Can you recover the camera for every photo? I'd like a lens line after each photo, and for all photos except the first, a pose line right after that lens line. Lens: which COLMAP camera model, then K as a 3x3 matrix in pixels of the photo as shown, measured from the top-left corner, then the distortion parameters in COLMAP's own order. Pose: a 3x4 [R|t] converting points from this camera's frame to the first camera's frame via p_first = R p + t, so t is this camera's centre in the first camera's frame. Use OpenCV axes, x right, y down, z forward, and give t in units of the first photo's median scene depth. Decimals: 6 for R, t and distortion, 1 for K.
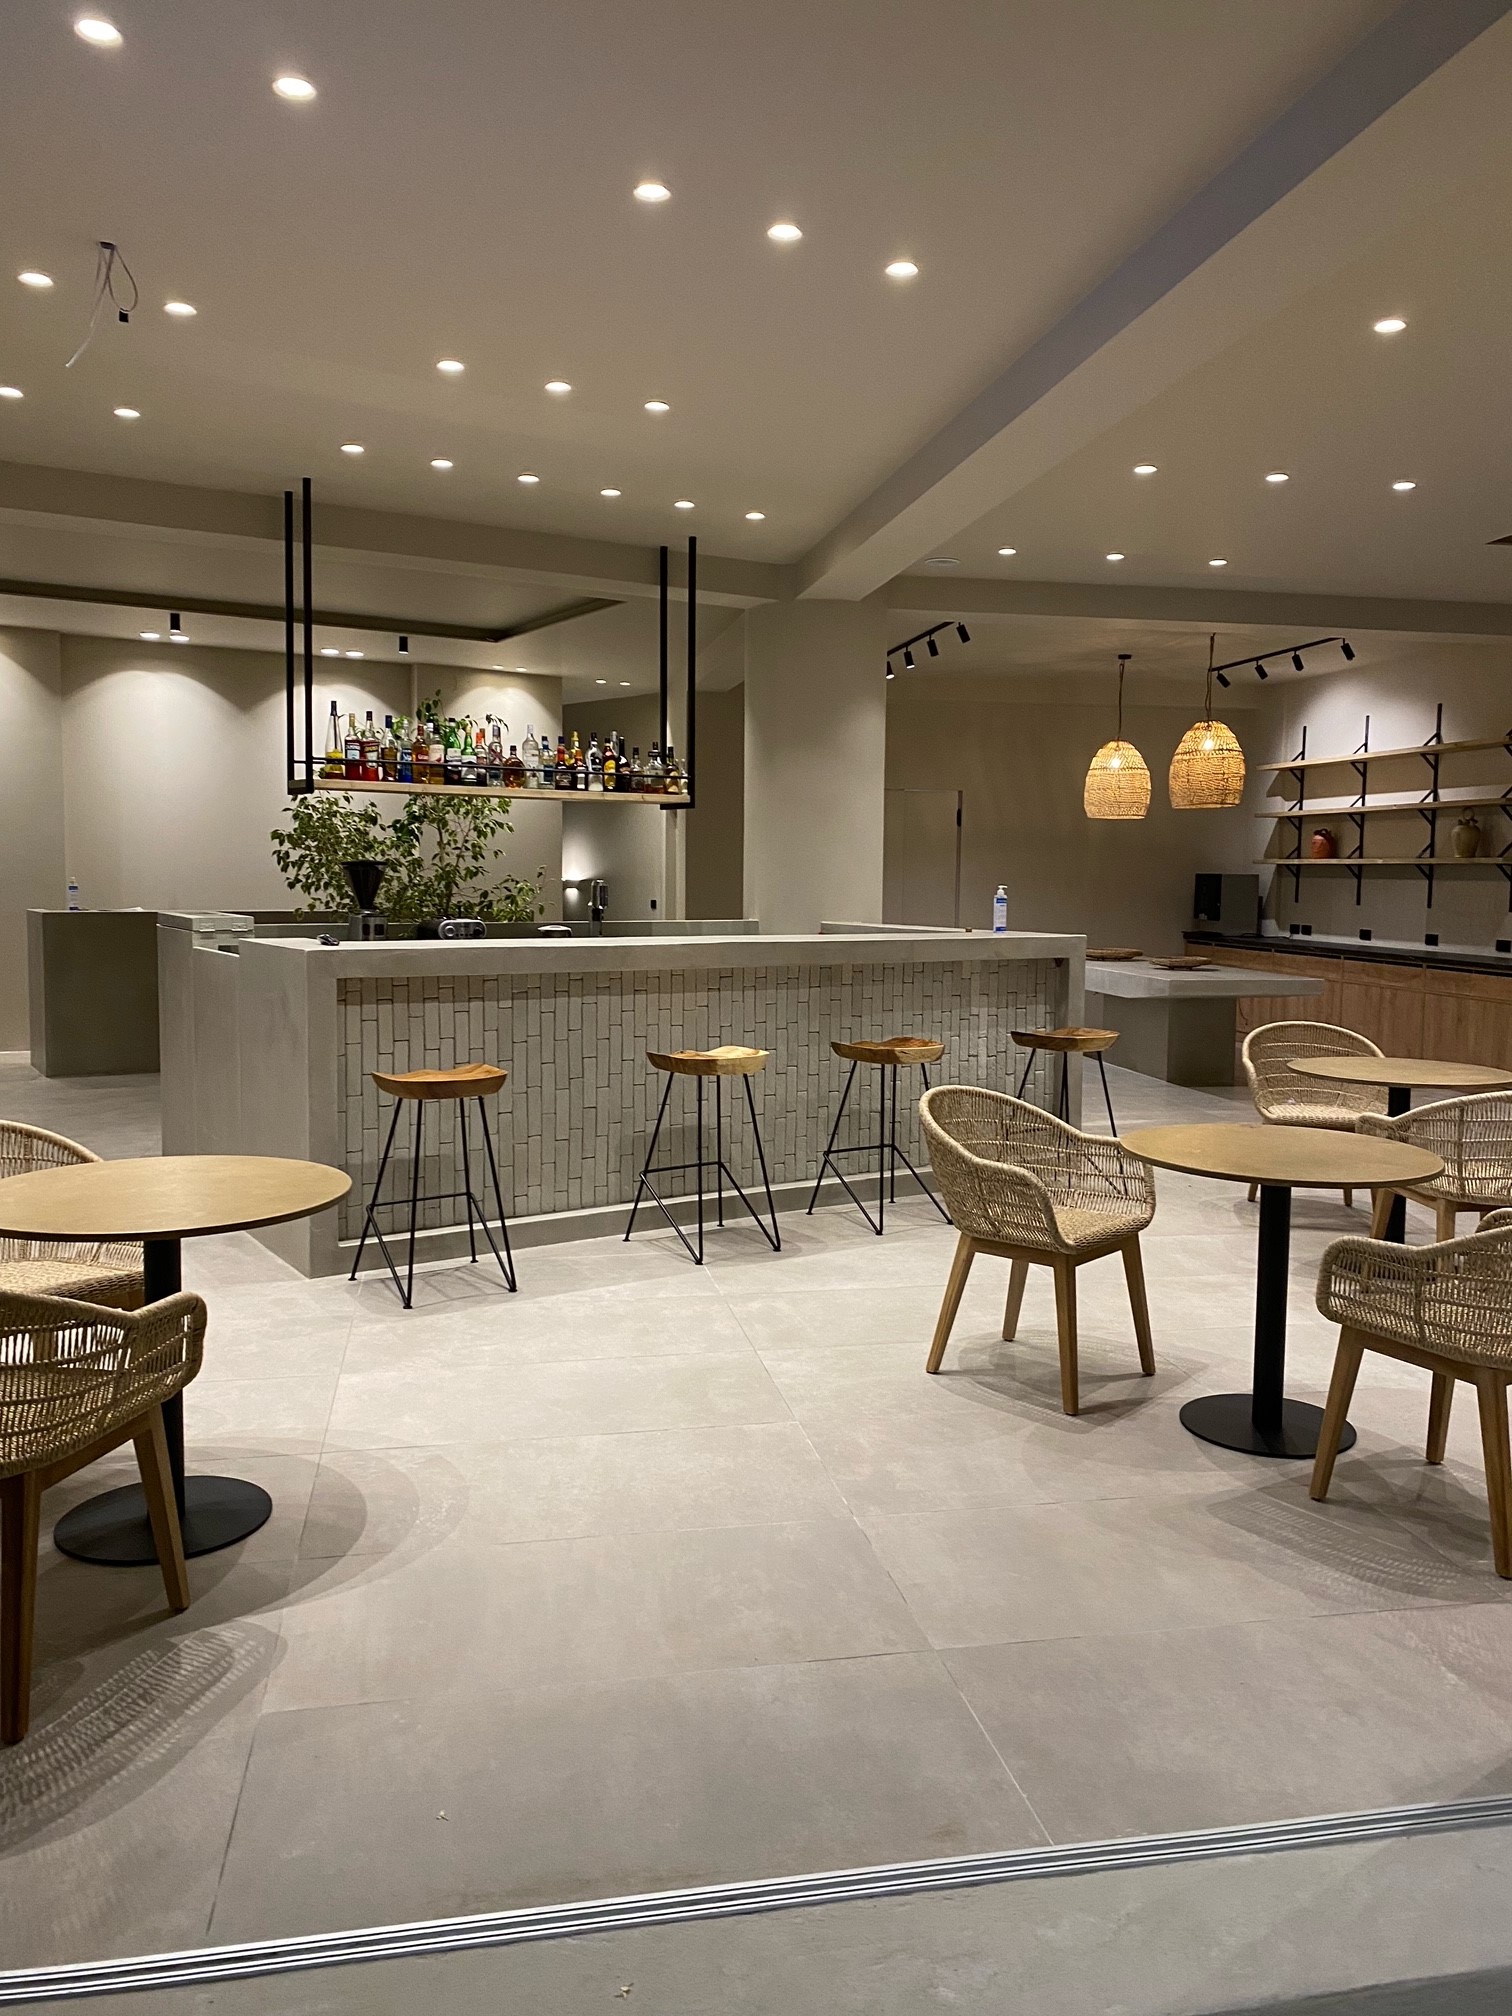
lens RADIAL K [[1532.8, 0, 778.3], [0, 1532.8, 980.1], [0, 0, 1]] dist [0.116455, -0.162327]
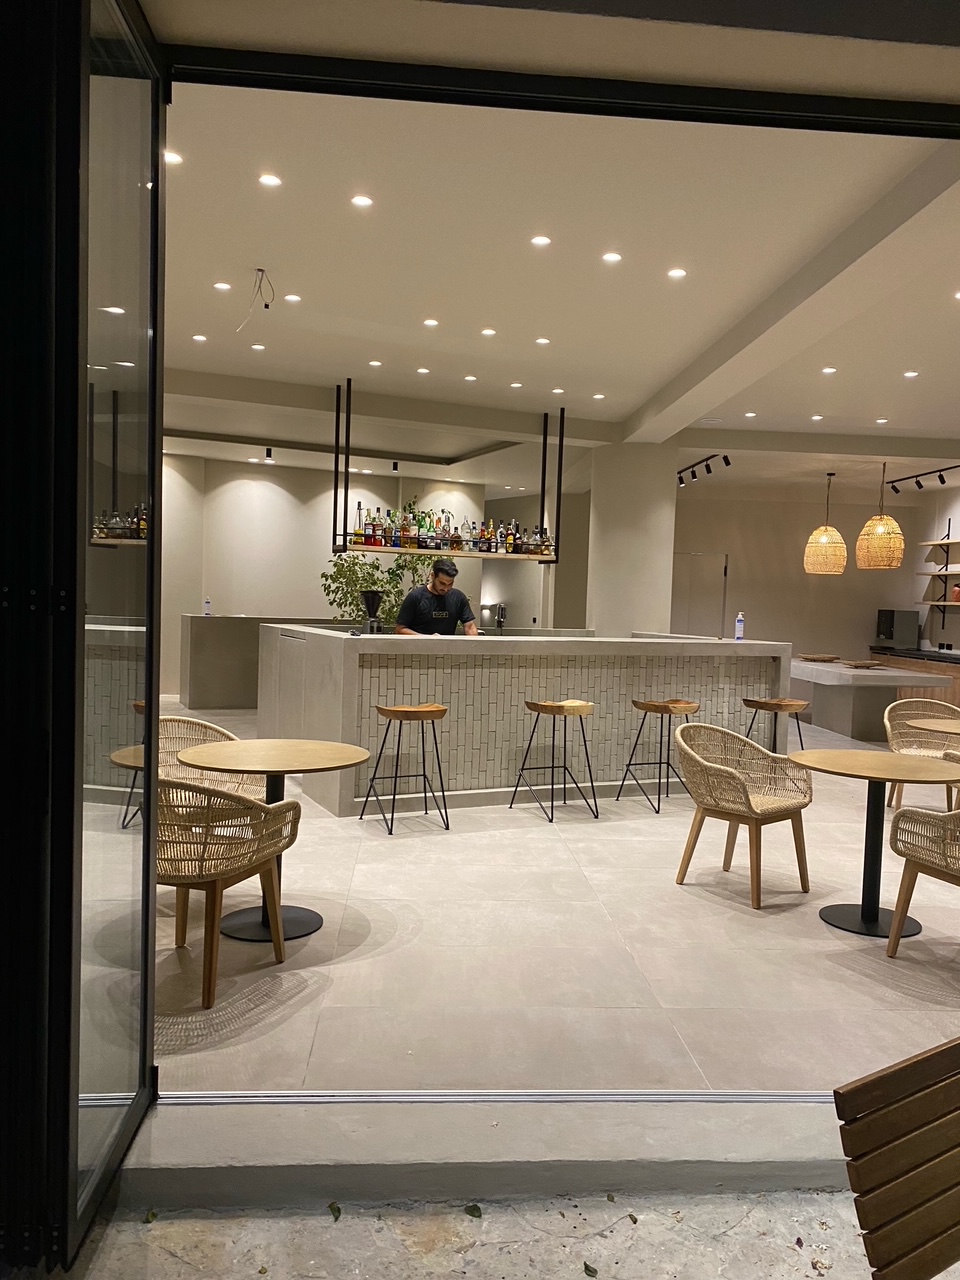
lens RADIAL K [[968.9, 0, 480.0], [0, 968.9, 640.0], [0, 0, 1]] dist [0.057758, -0.002132]
pose [[0.989879, 0.027498, -0.139224, 0.014372], [-0.031876, 0.999062, -0.029313, 0.009779], [0.138288, 0.033454, 0.989827, -0.099364]]
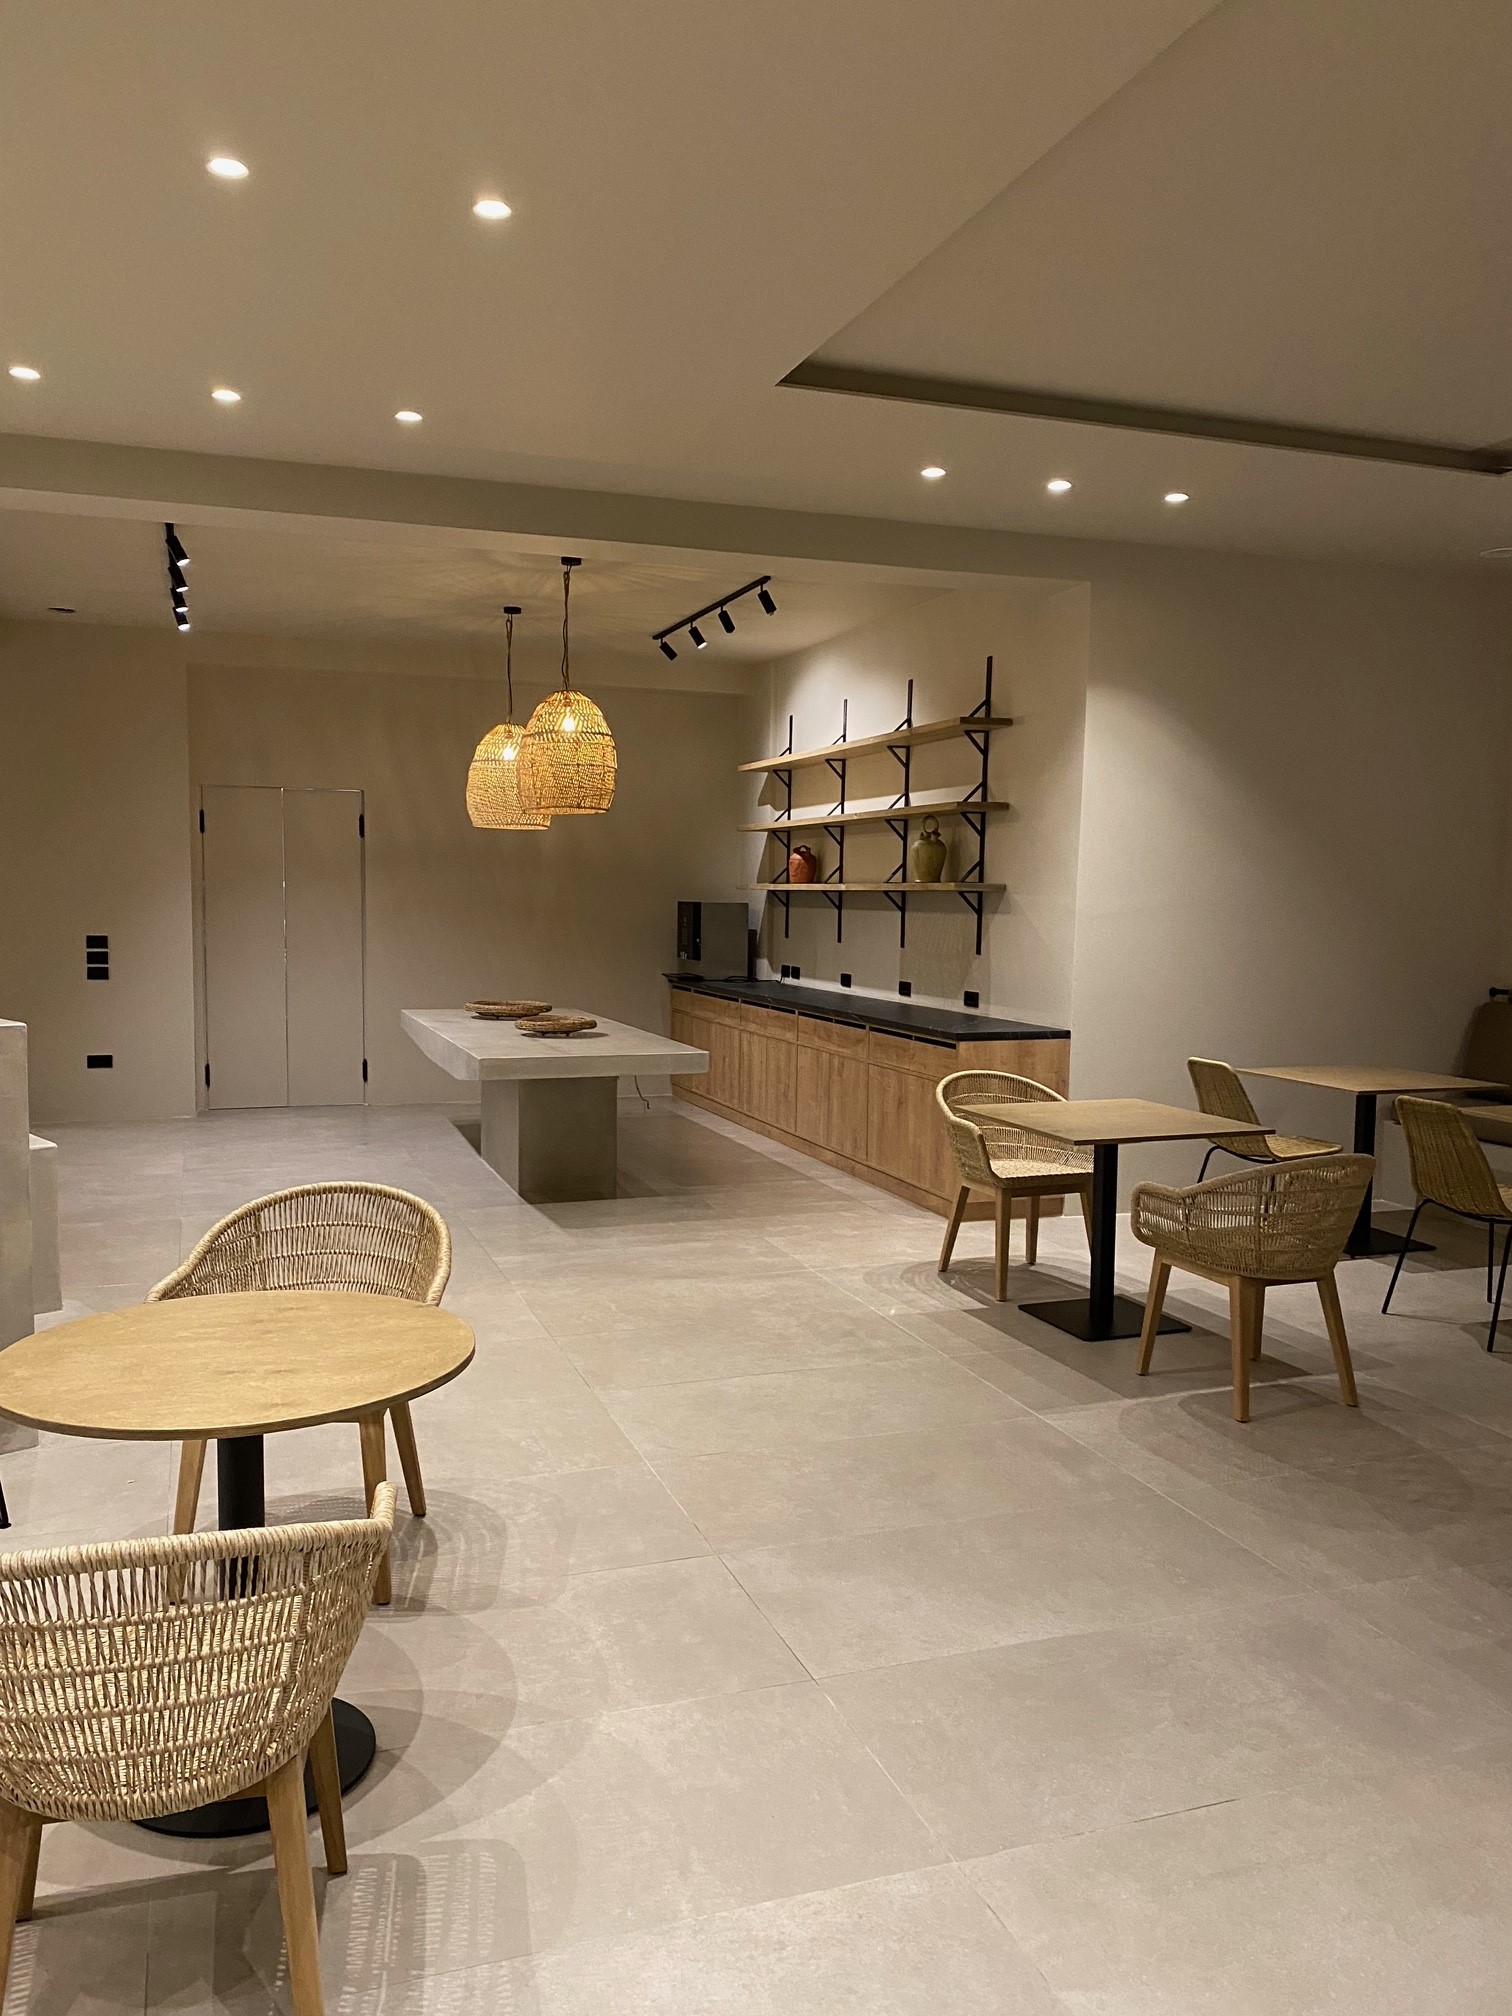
lens RADIAL K [[1526.0, 0, 756.0], [0, 1526.0, 1008.0], [0, 0, 1]] dist [0.057758, -0.002132]
pose [[0.991689, -0.013671, 0.127928, 0.419270], [0.012875, 0.999892, 0.007045, -0.037753], [-0.128011, -0.005339, 0.991758, 0.438681]]
